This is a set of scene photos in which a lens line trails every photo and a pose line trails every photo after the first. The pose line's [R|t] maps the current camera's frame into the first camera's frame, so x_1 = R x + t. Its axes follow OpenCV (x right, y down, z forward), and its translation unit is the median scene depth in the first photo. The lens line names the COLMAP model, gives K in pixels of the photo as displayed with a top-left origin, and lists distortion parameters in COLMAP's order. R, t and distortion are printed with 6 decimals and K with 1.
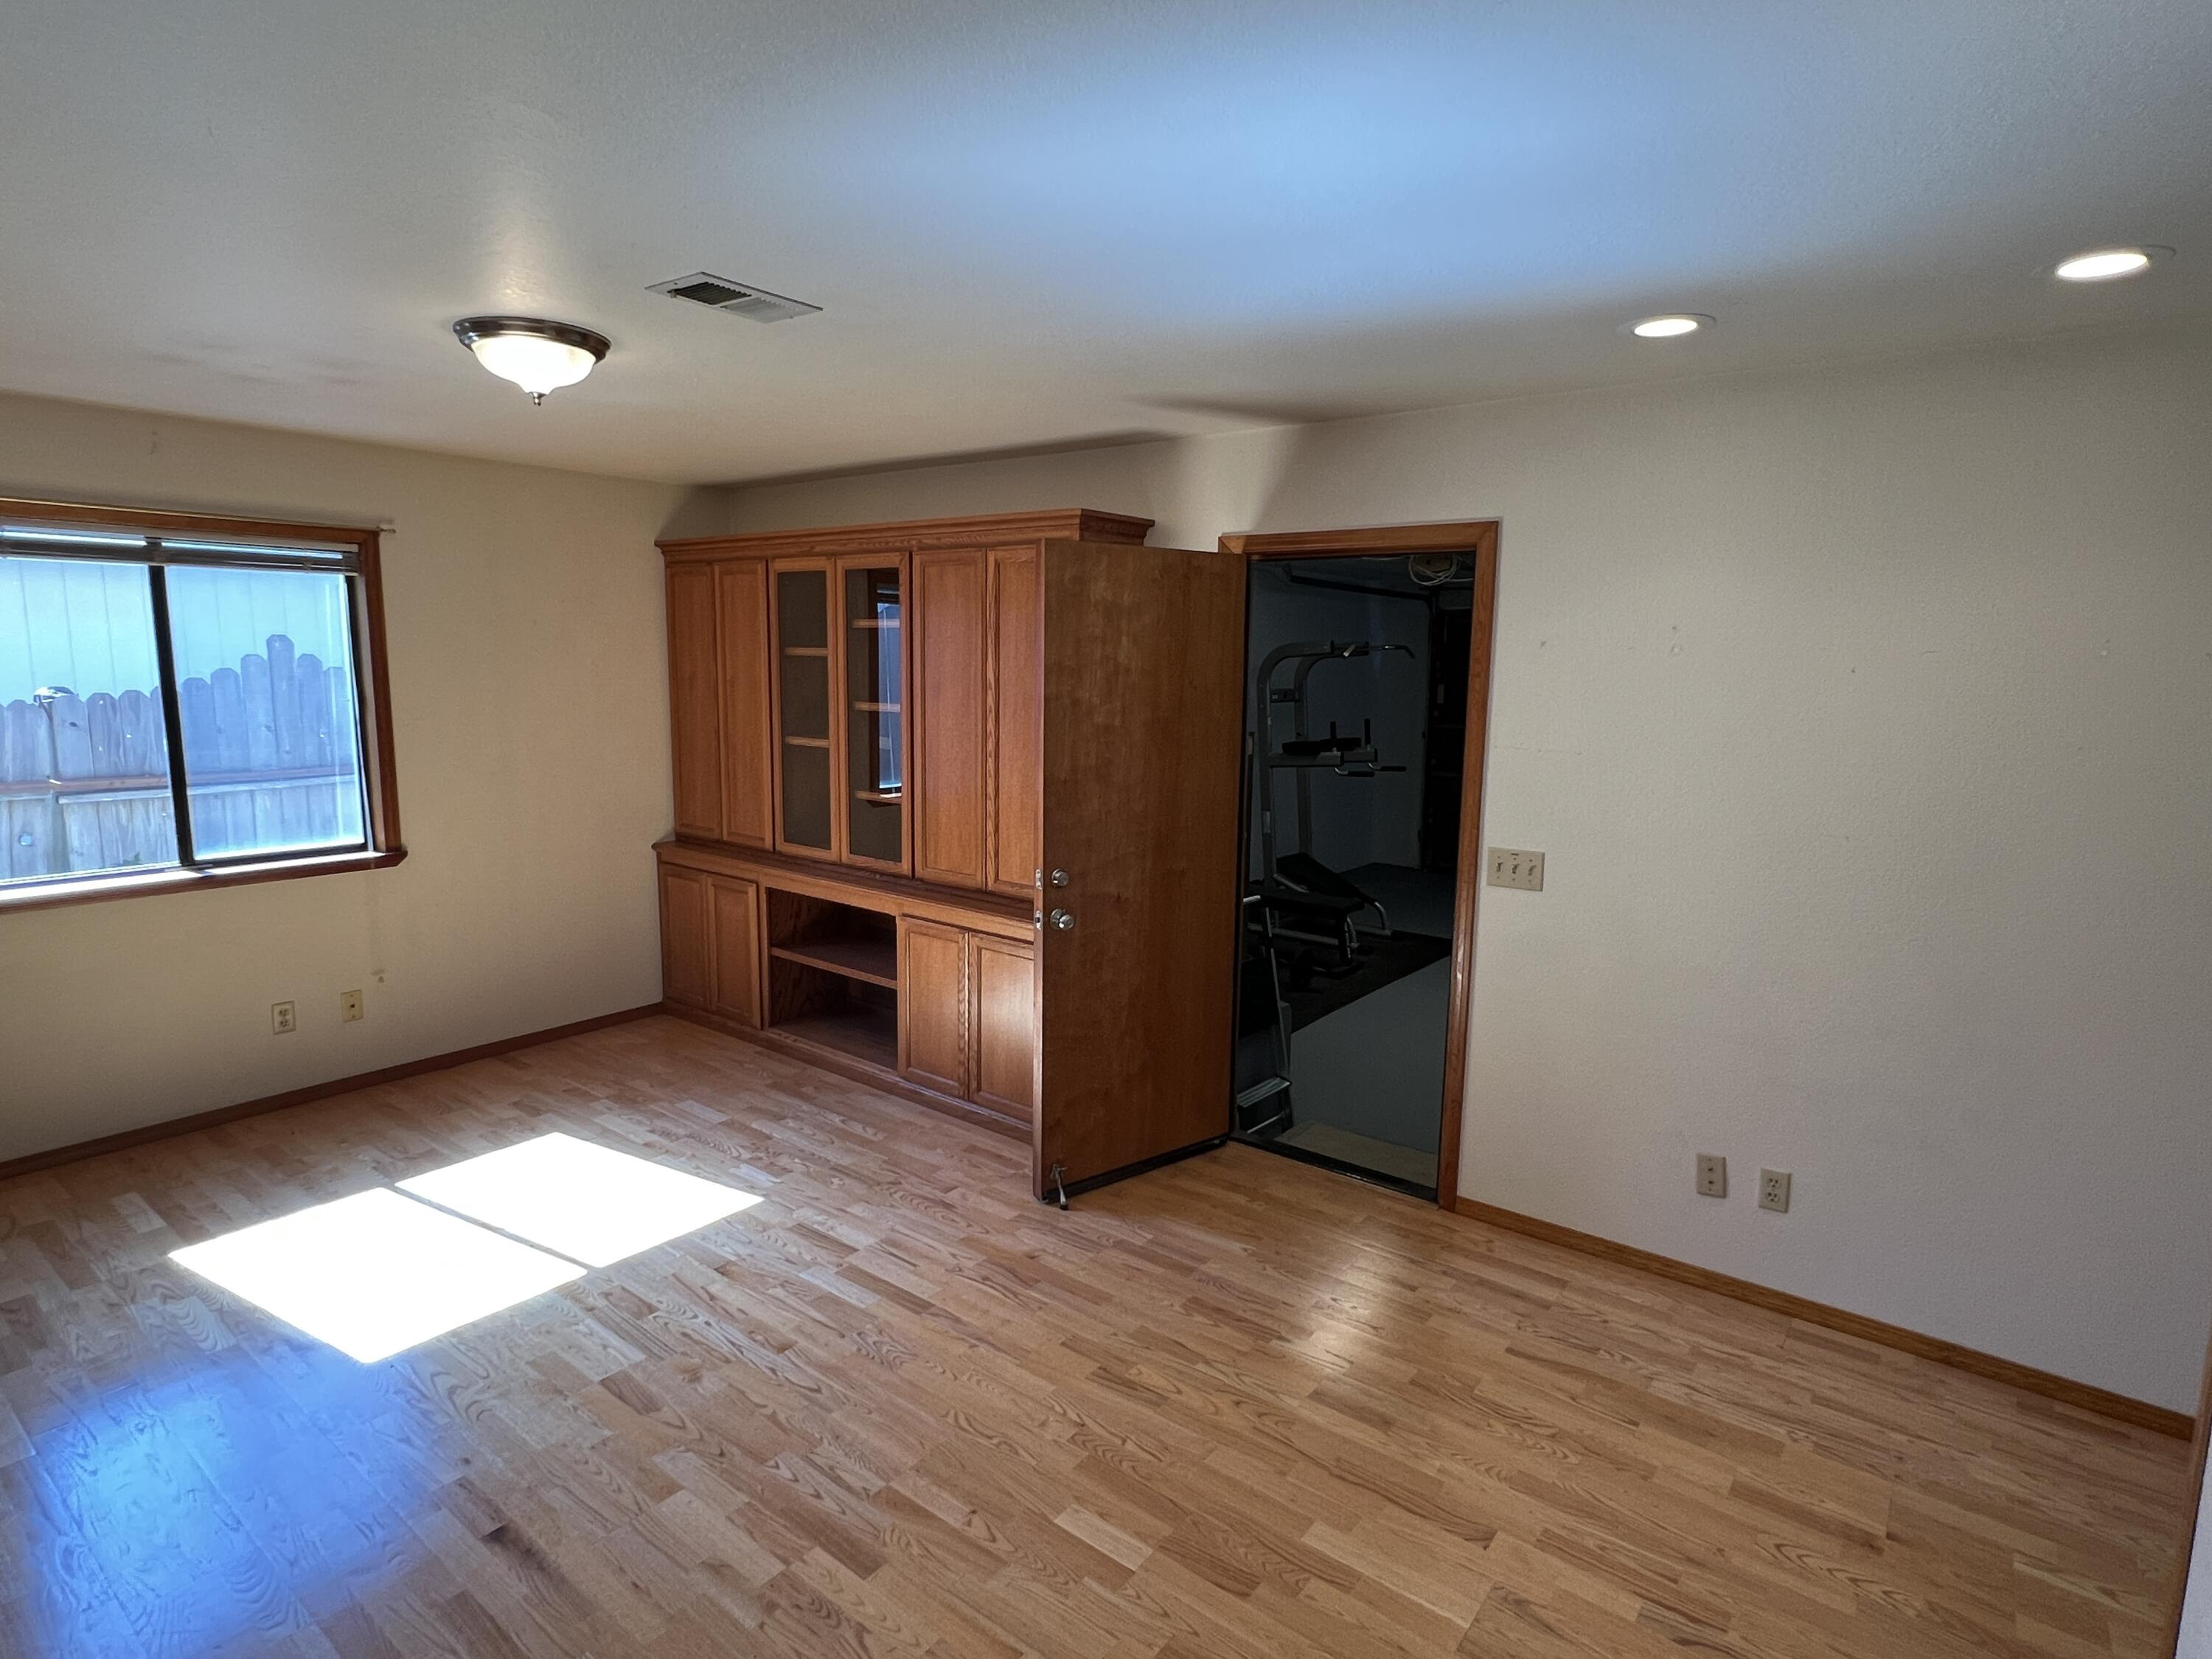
lens RADIAL K [[1167.4, 0, 1111.3], [0, 1167.4, 818.9], [0, 0, 1]] dist [-0.000568, 0.000713]
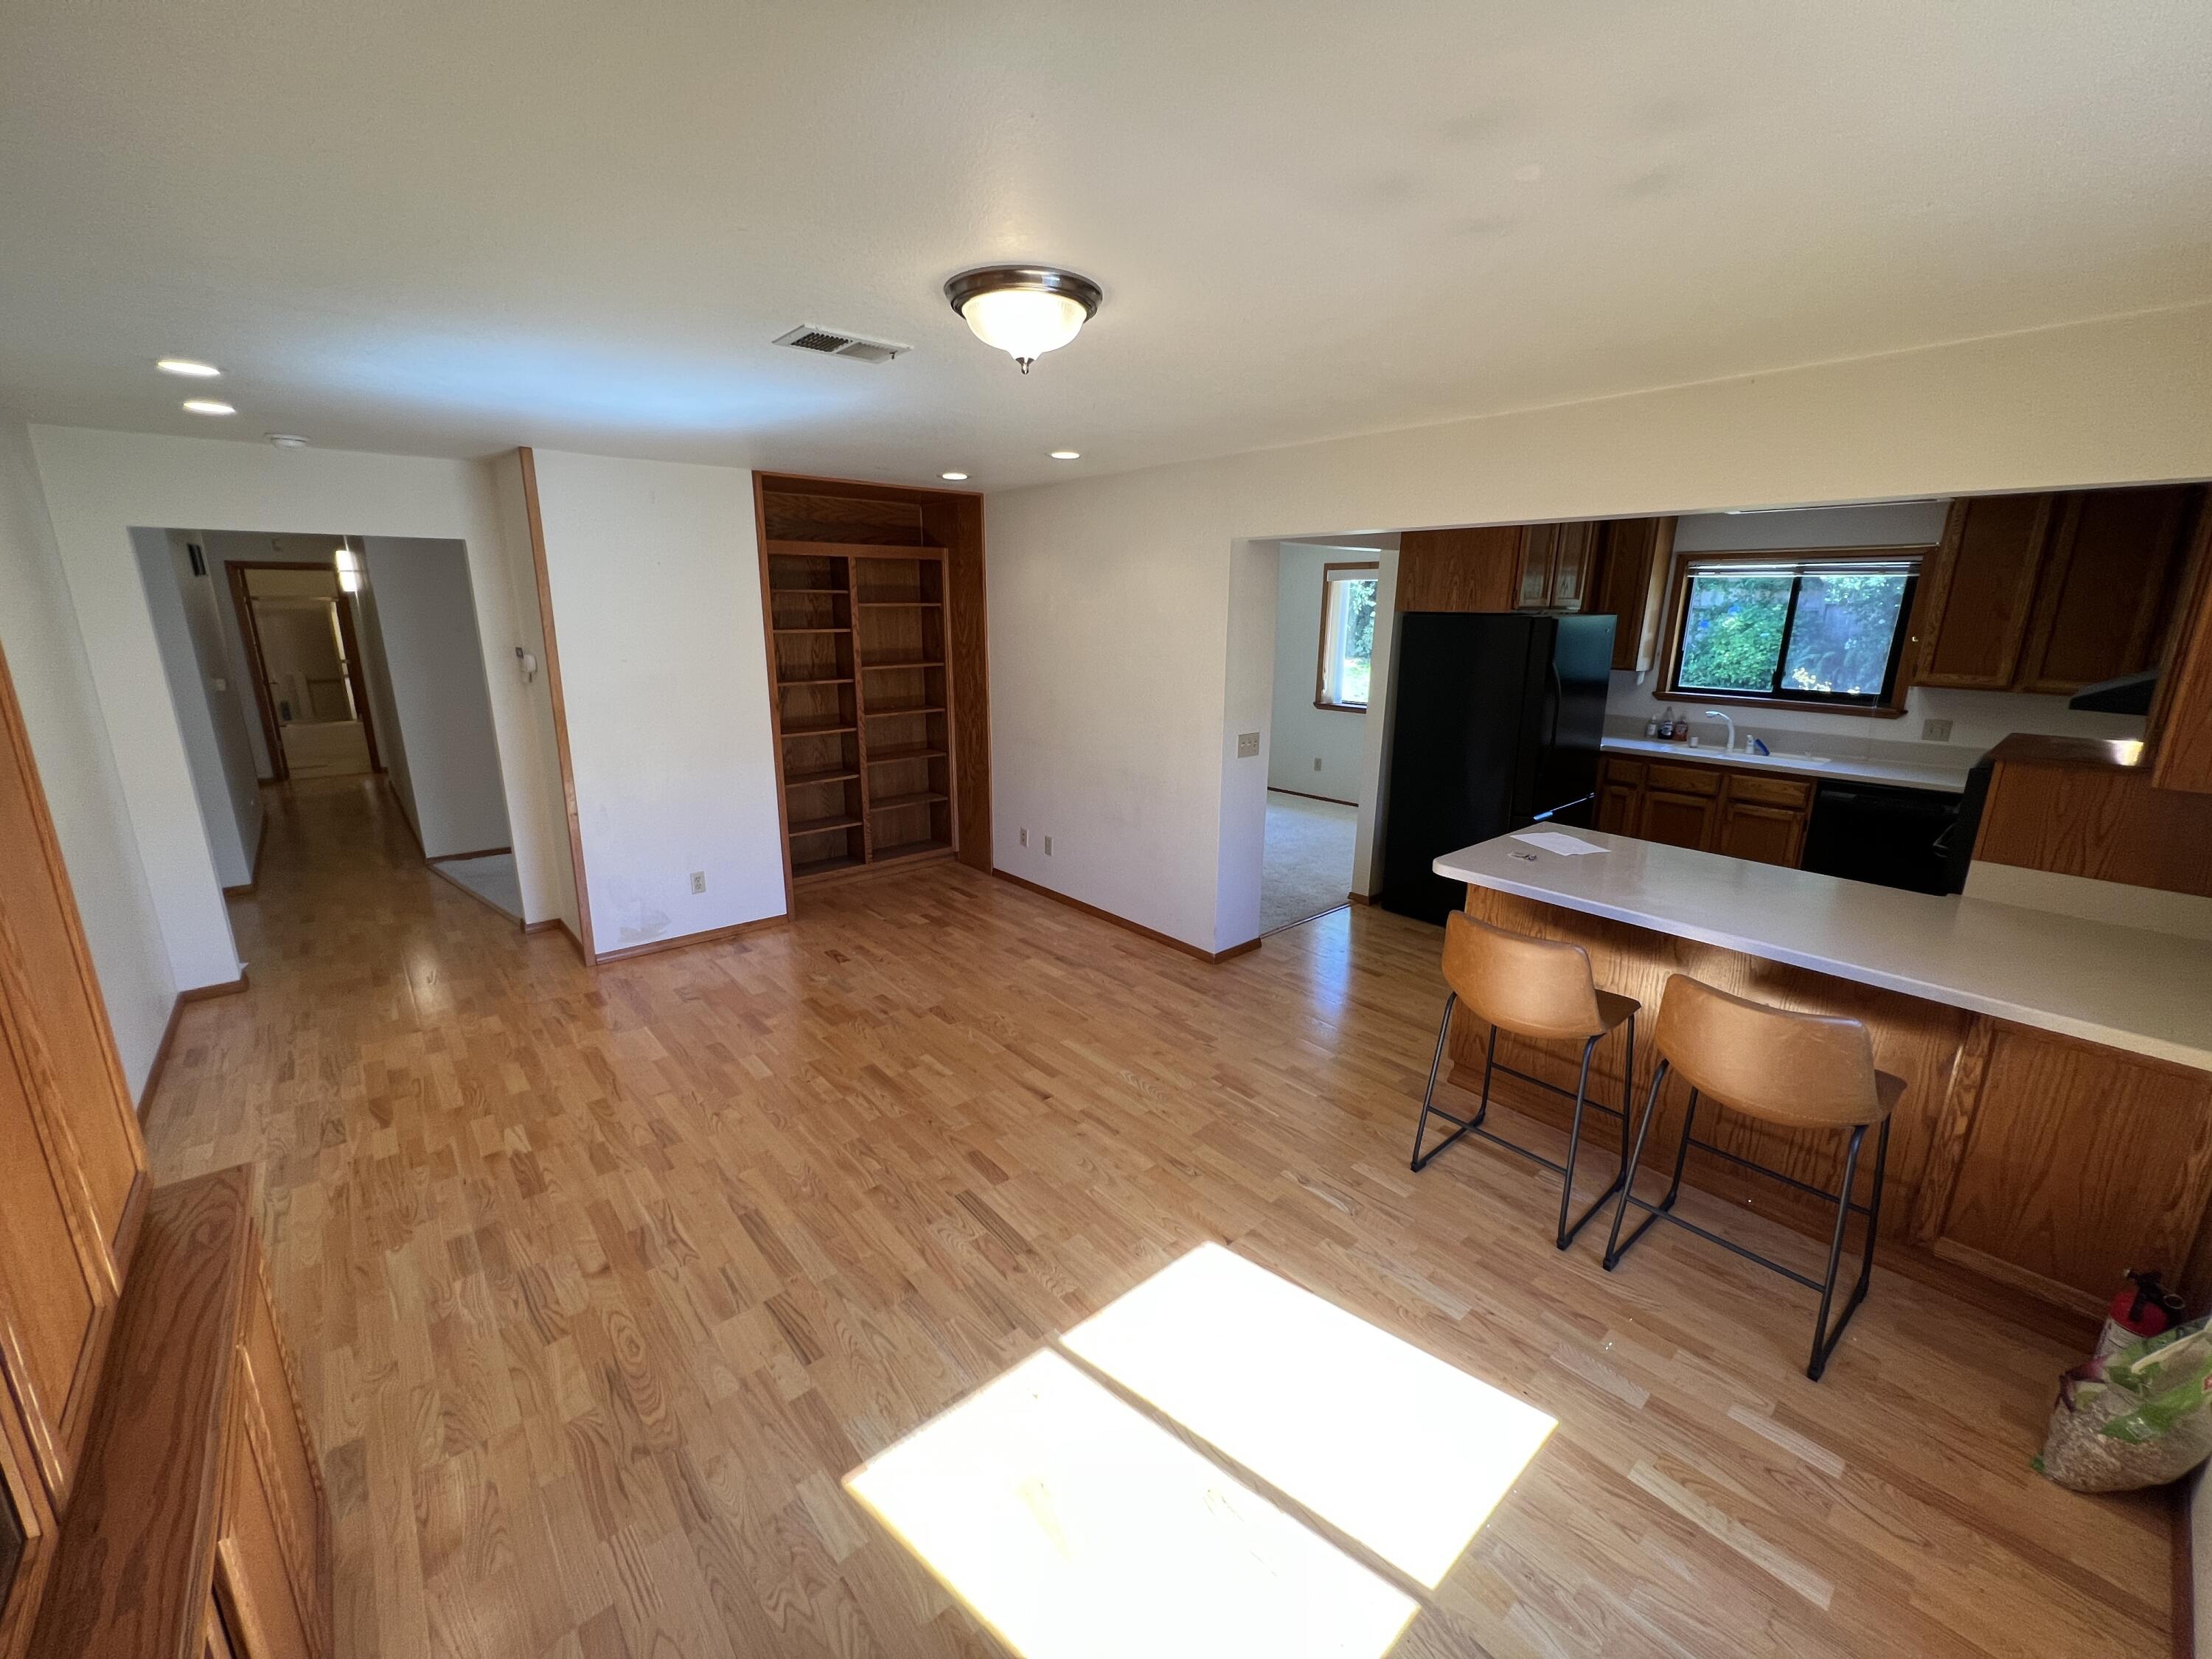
lens RADIAL K [[887.2, 0, 1093.3], [0, 887.2, 824.6], [0, 0, 1]] dist [-0.000131, 0.000206]
pose [[-0.977548, -0.073167, 0.197603, -0.543165], [0.007477, 0.925144, 0.379543, -0.221676], [-0.210581, 0.372499, -0.903825, 1.350310]]
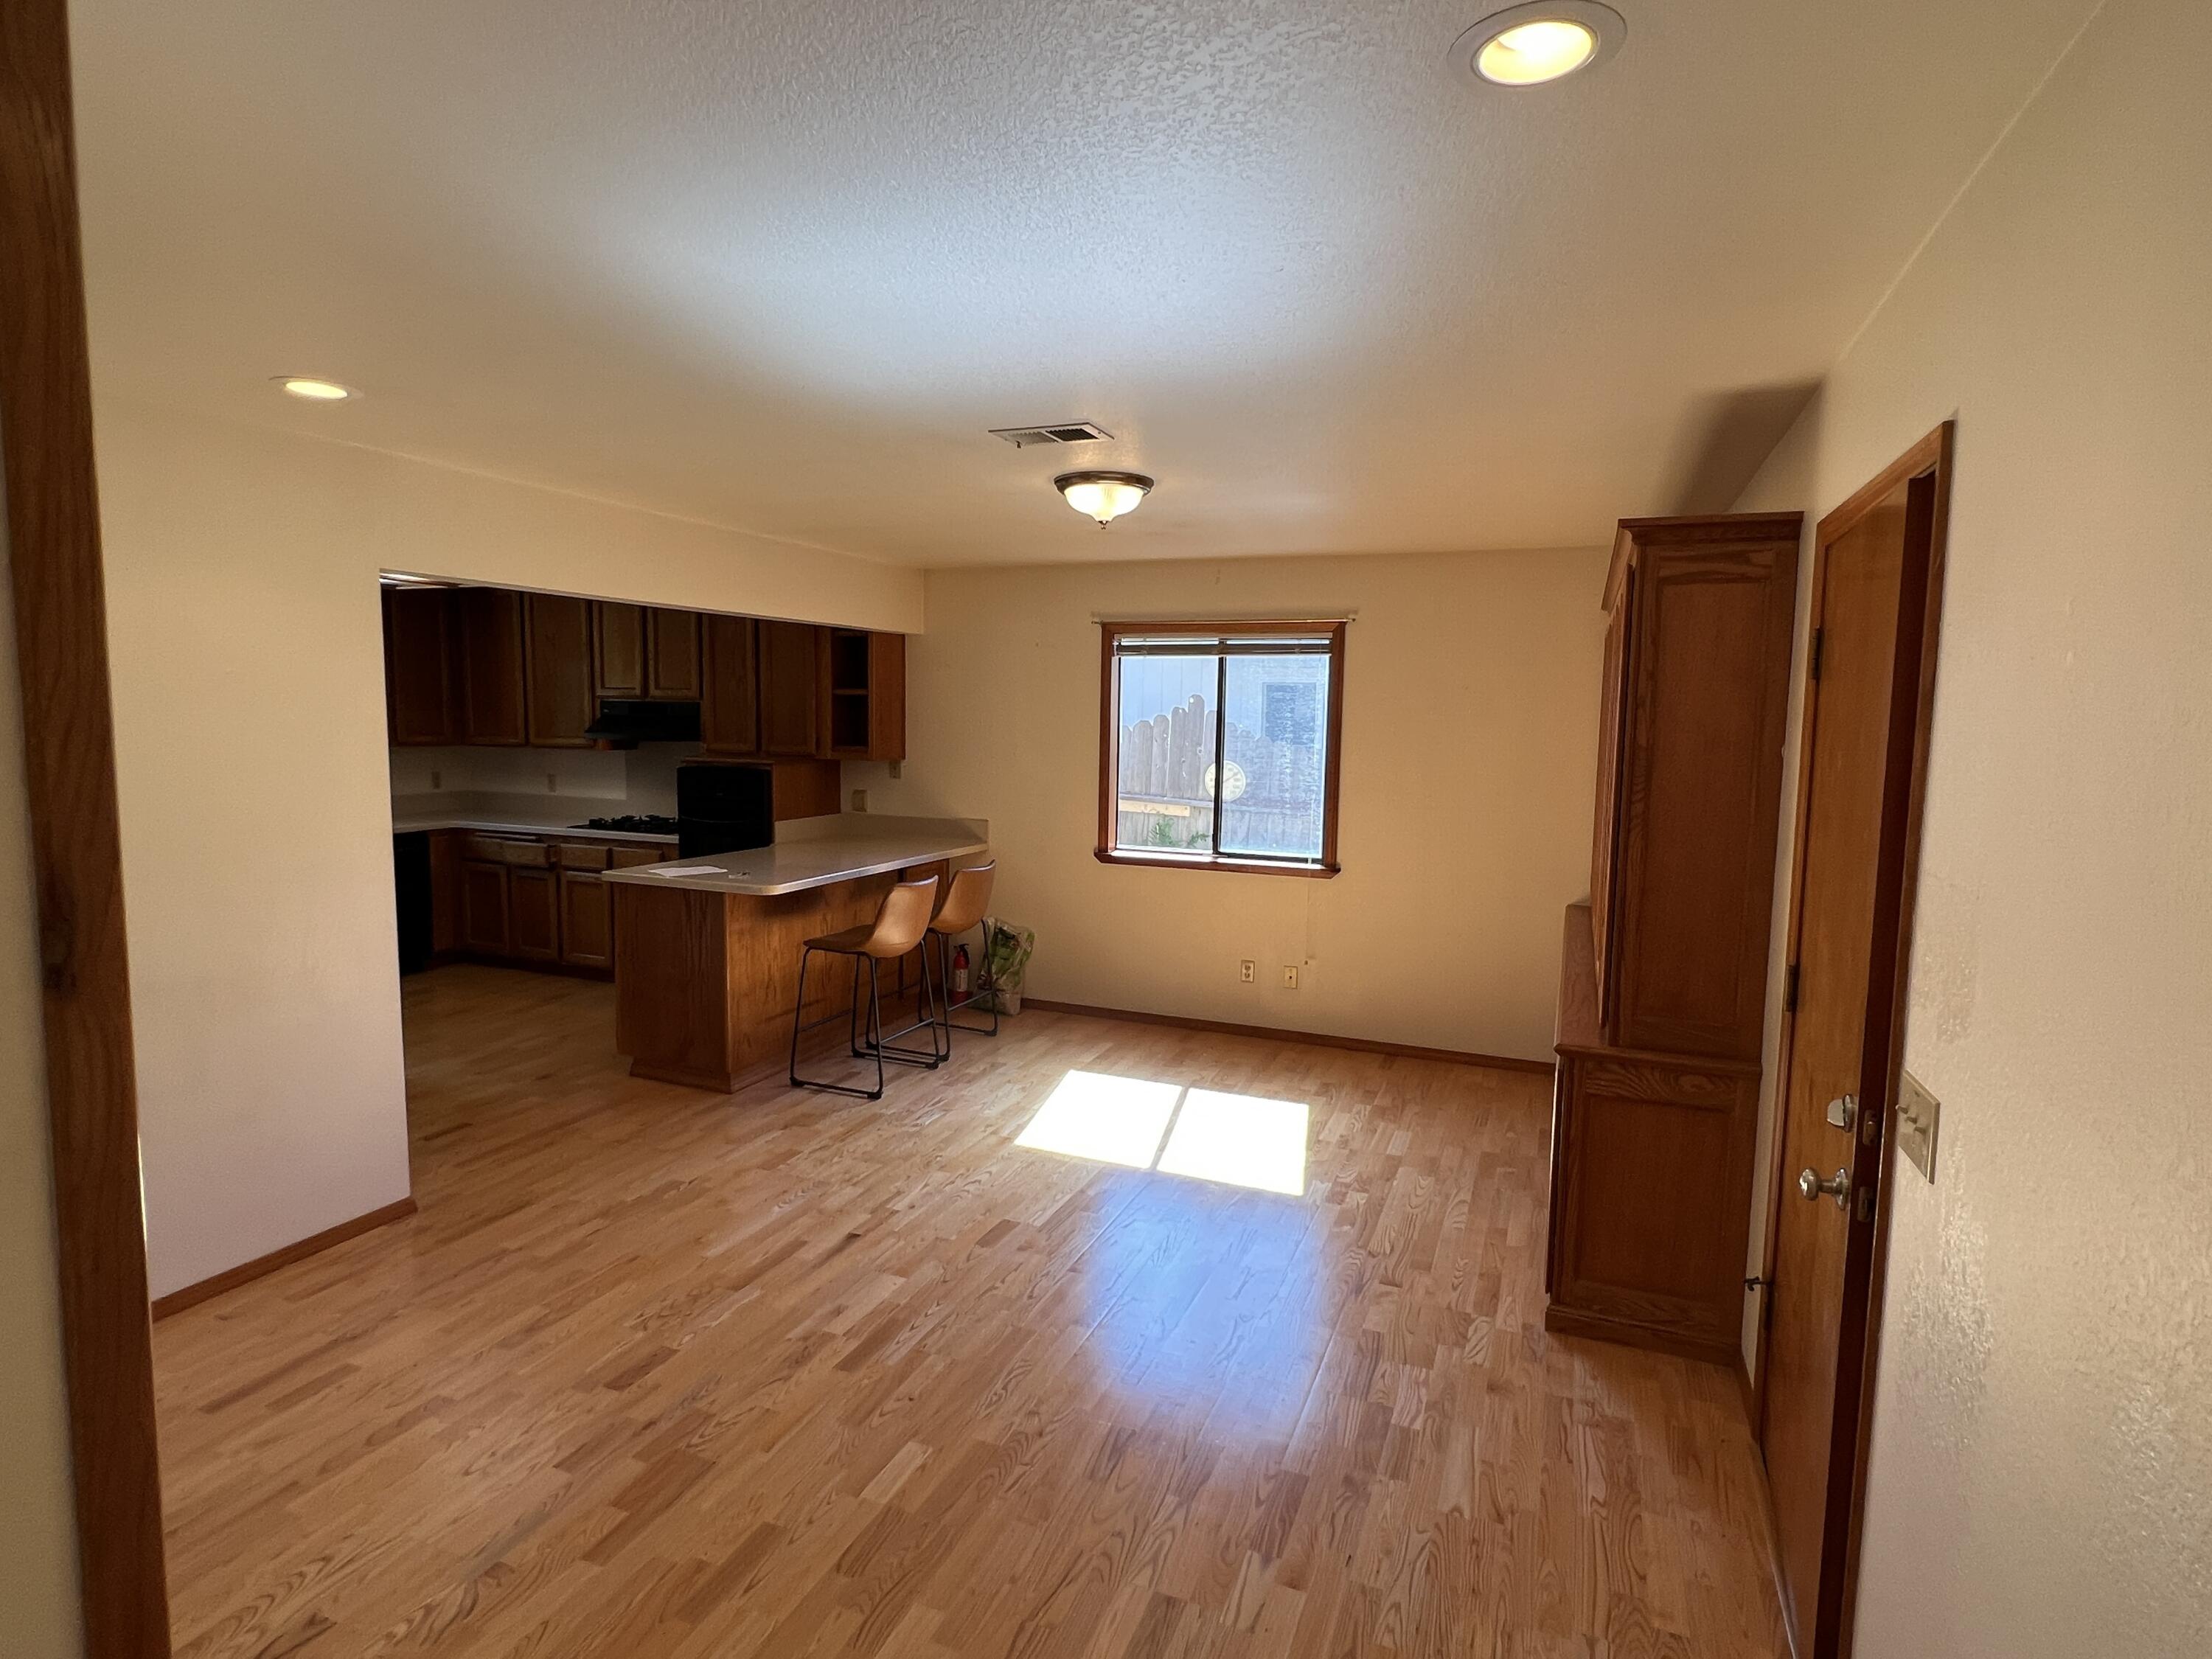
lens RADIAL K [[1167.4, 0, 1111.3], [0, 1167.4, 818.9], [0, 0, 1]] dist [-0.000568, 0.000713]
pose [[0.268749, 0.077021, -0.960126, 0.687988], [-0.147034, 0.988396, 0.038132, -0.047676], [0.951922, 0.130923, 0.276955, 0.516635]]
